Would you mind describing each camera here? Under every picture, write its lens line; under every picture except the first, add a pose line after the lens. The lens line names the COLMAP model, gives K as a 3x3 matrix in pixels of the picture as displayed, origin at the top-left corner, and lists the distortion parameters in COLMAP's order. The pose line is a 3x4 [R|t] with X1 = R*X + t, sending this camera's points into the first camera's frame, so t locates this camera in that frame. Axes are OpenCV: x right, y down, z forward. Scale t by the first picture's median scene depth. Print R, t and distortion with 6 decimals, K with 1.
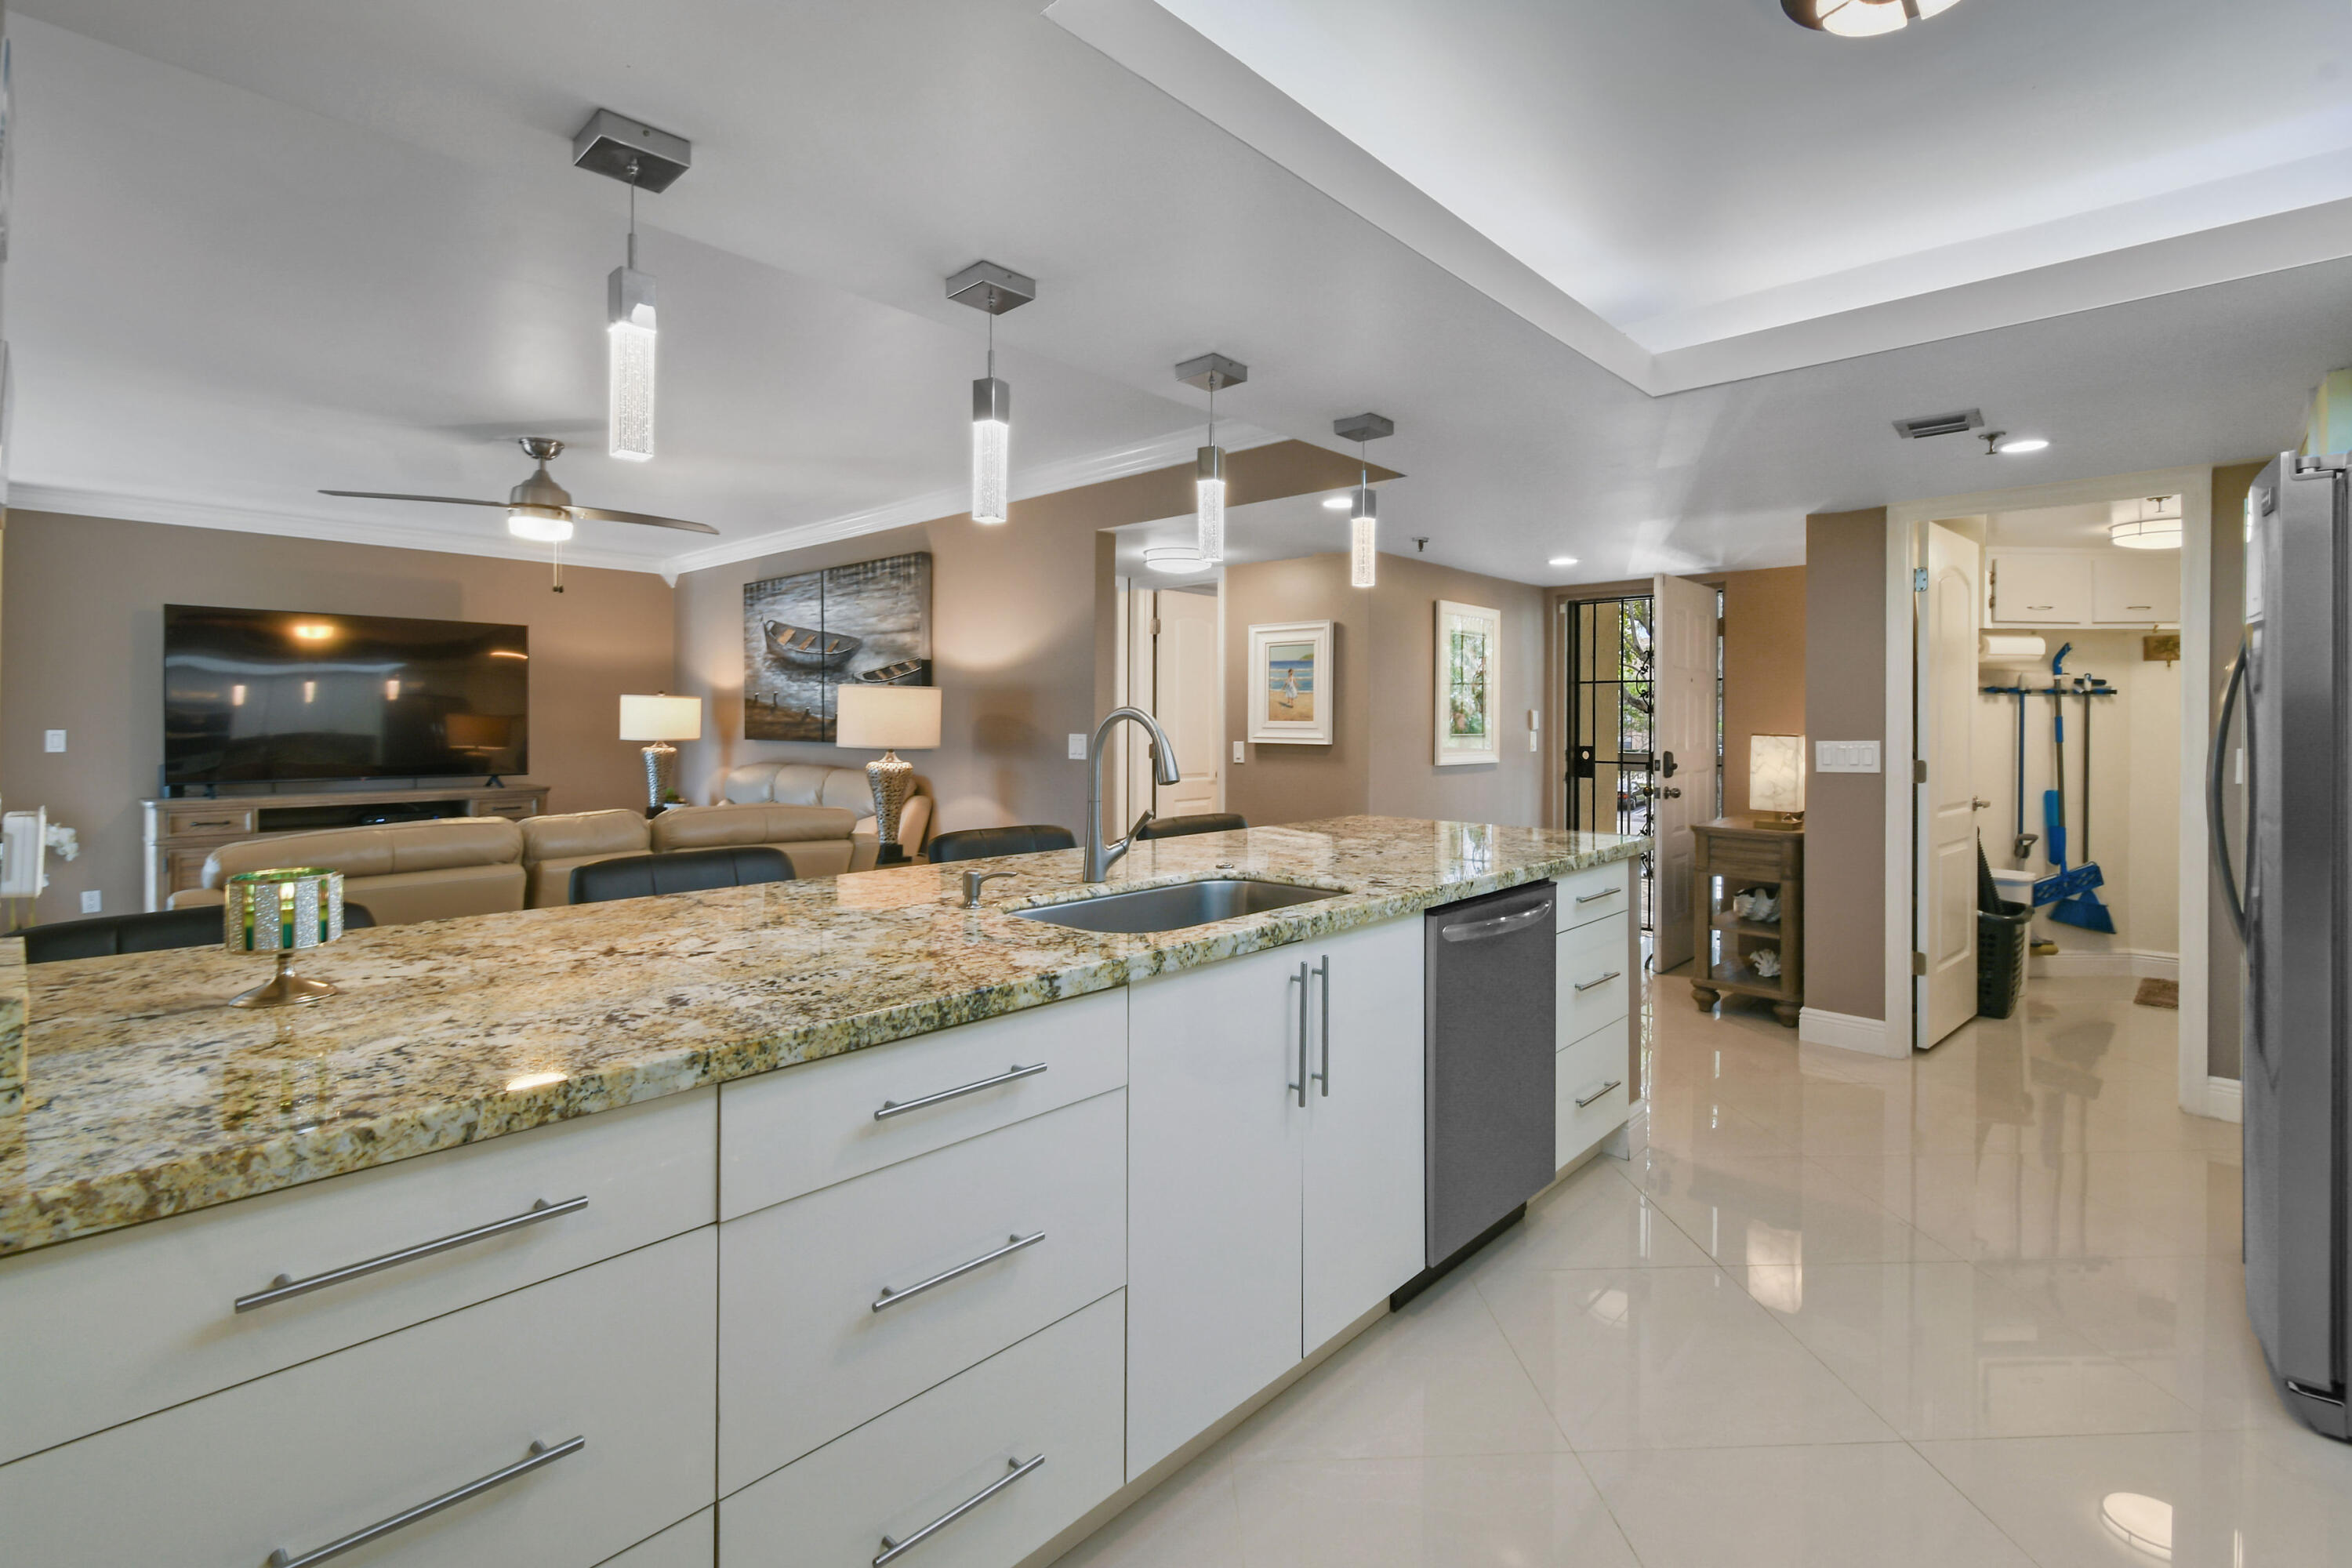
lens RADIAL K [[1060.1, 0, 1177.4], [0, 1060.1, 732.2], [0, 0, 1]] dist [0.003415, -0.000041]
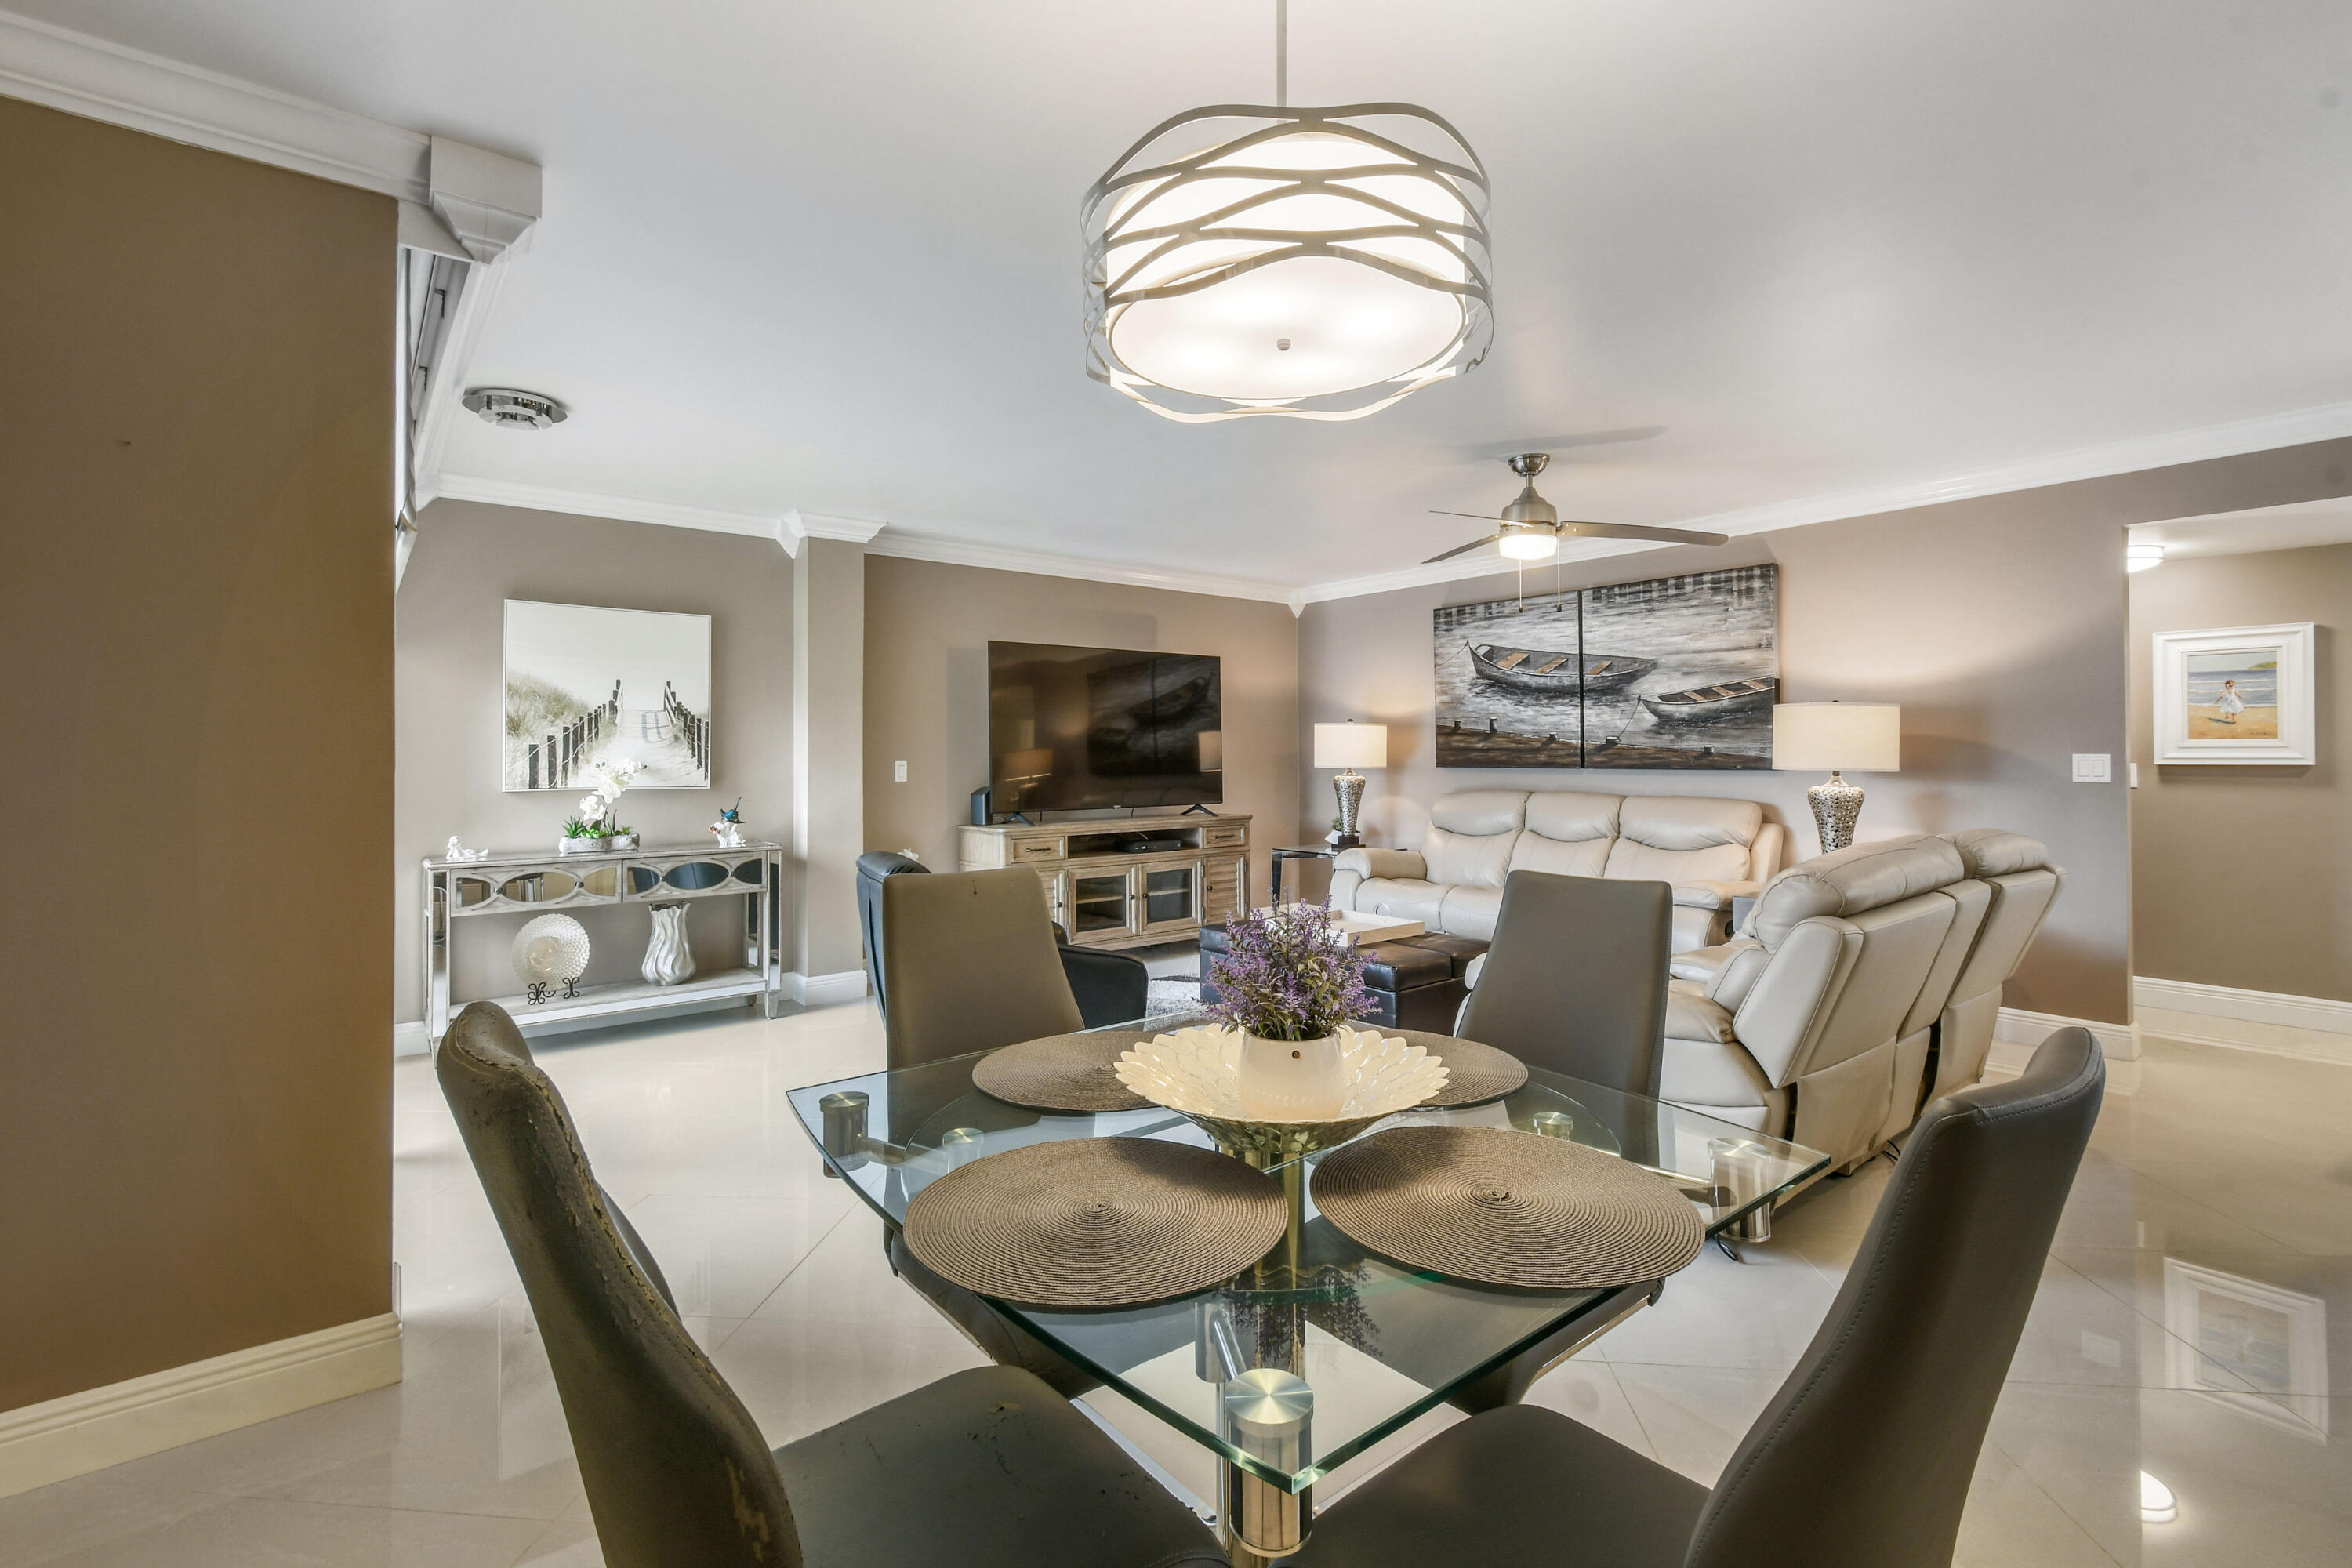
lens RADIAL K [[1060.6, 0, 1181.7], [0, 1060.6, 761.8], [0, 0, 1]] dist [0.003229, -0.000359]
pose [[0.988450, -0.008643, -0.151299, -0.579414], [0.008074, 0.999958, -0.004377, 0.005179], [0.151331, 0.003105, 0.988478, -0.009039]]
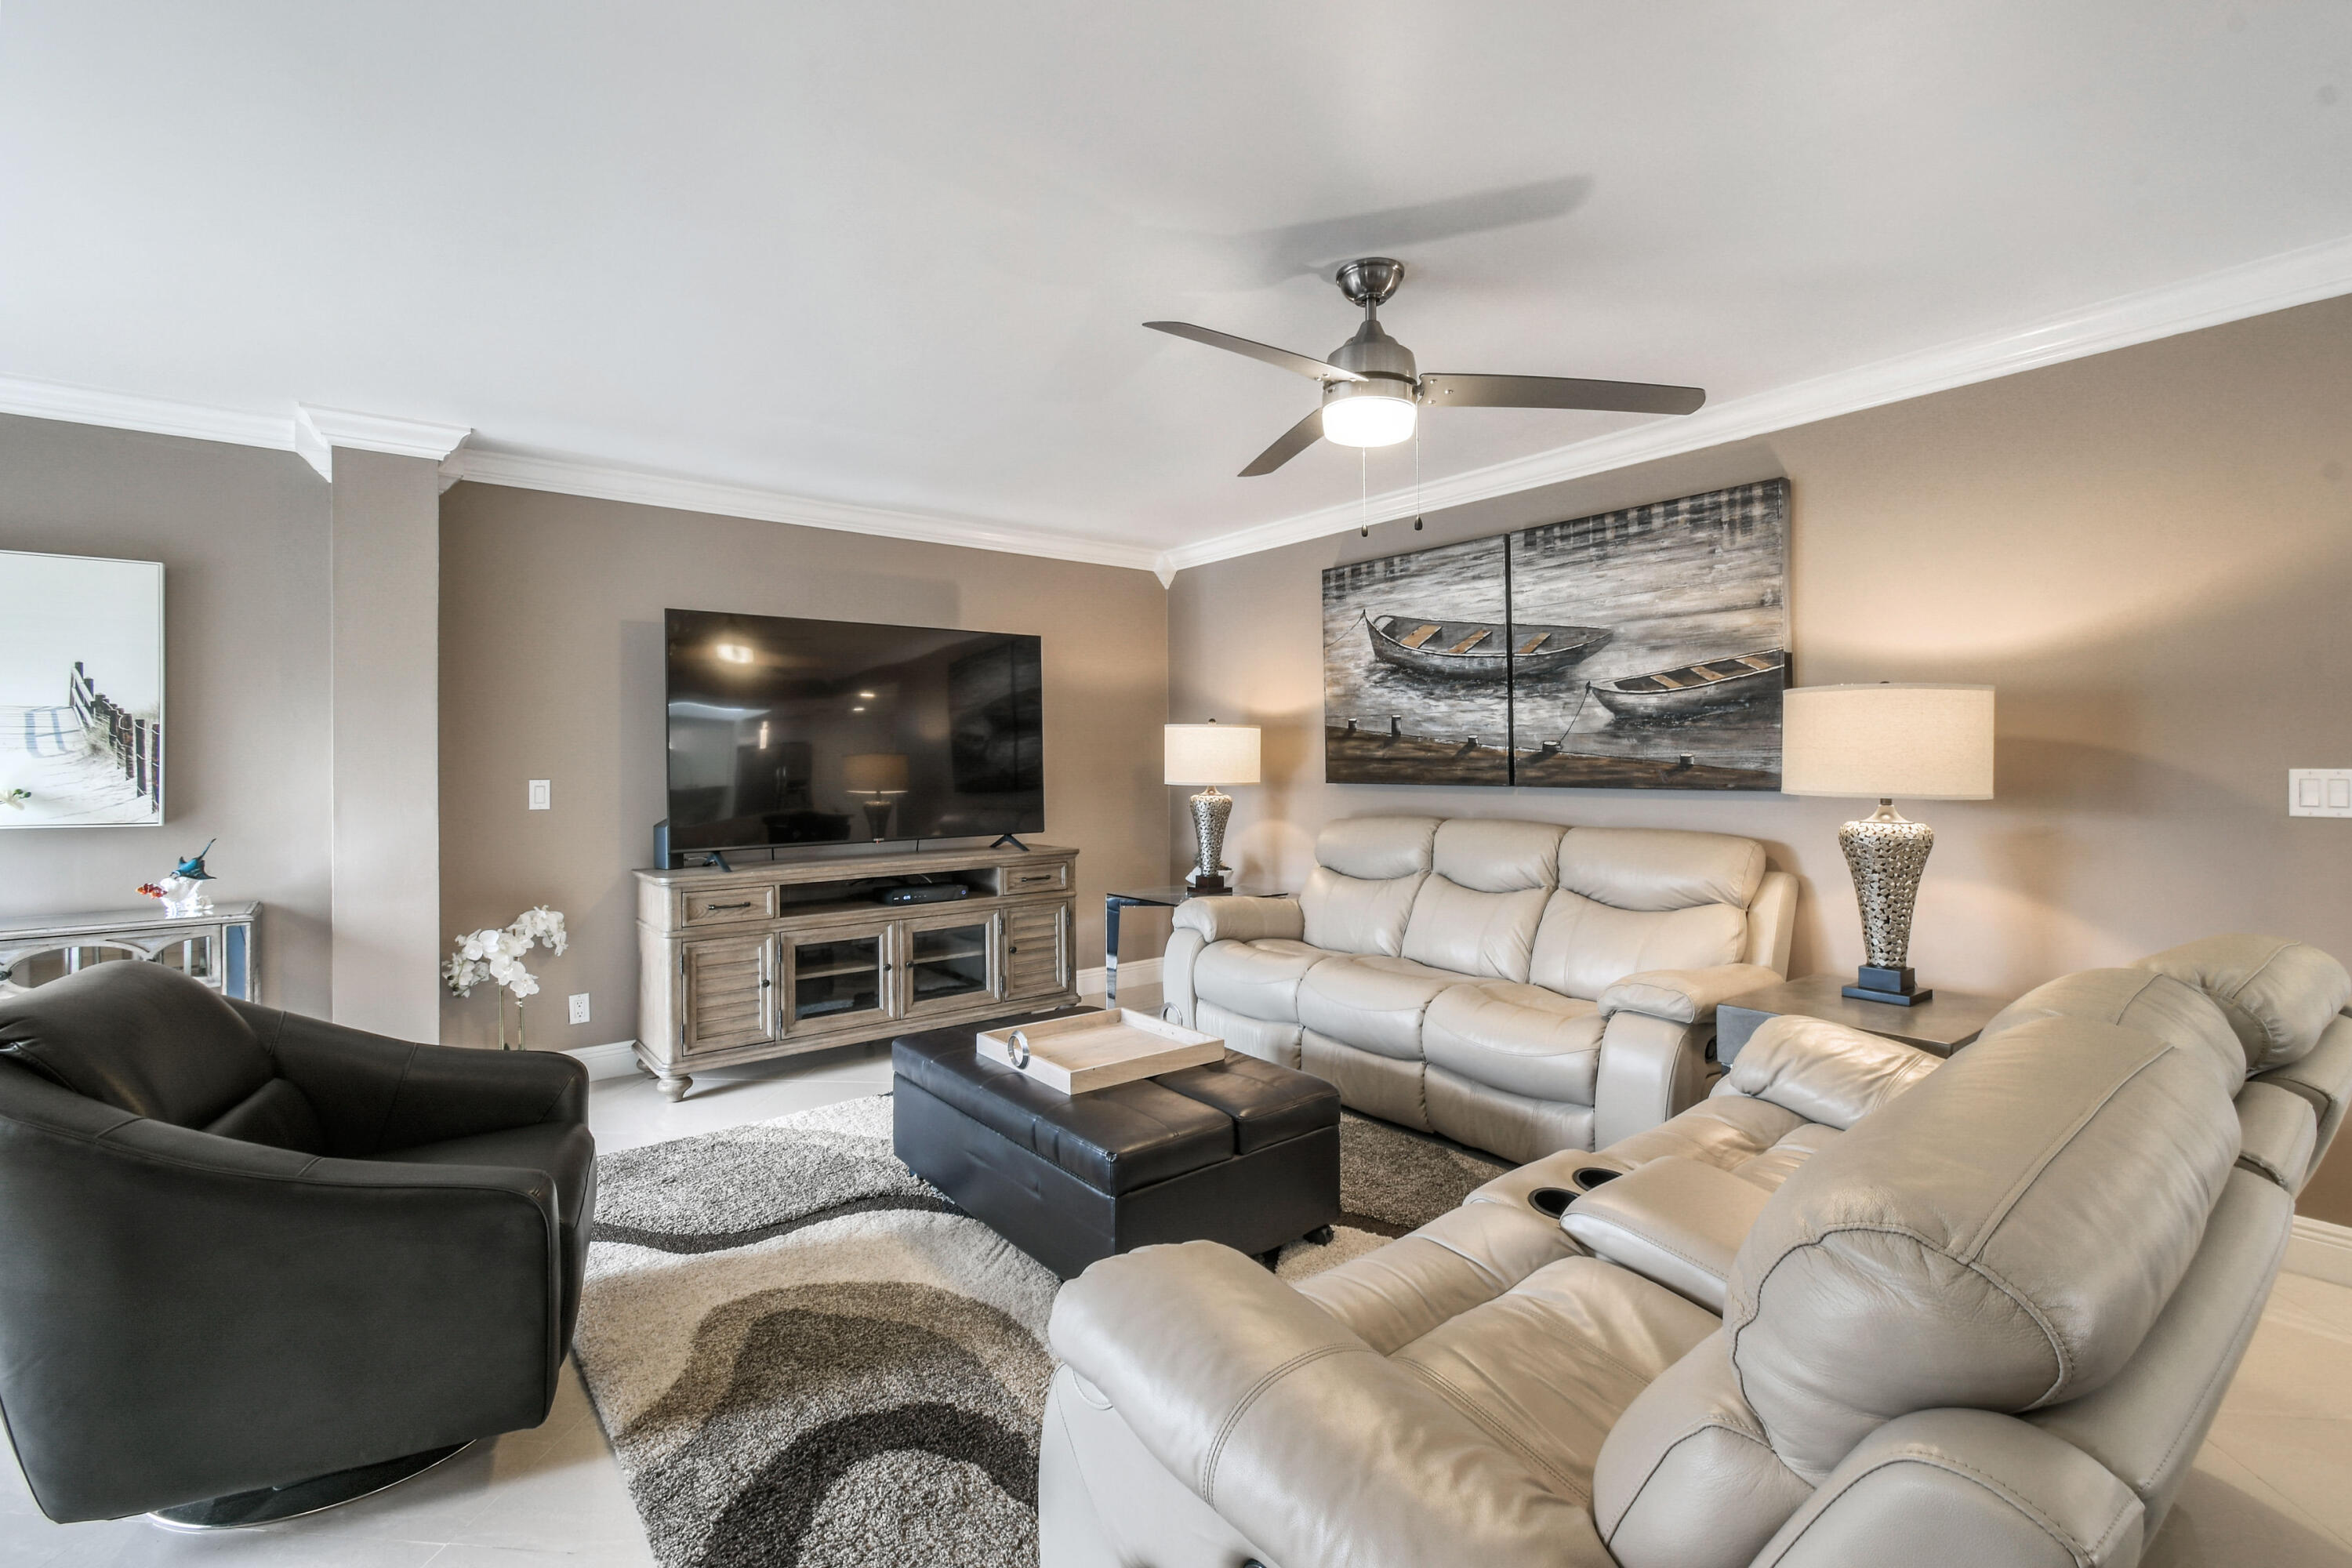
lens RADIAL K [[1061.7, 0, 1183.6], [0, 1061.7, 774.3], [0, 0, 1]] dist [0.002727, 0.000090]
pose [[0.988039, -0.011299, -0.153790, -0.461979], [0.011909, 0.999924, 0.003046, -0.002914], [0.153744, -0.004841, 0.988099, 0.310448]]
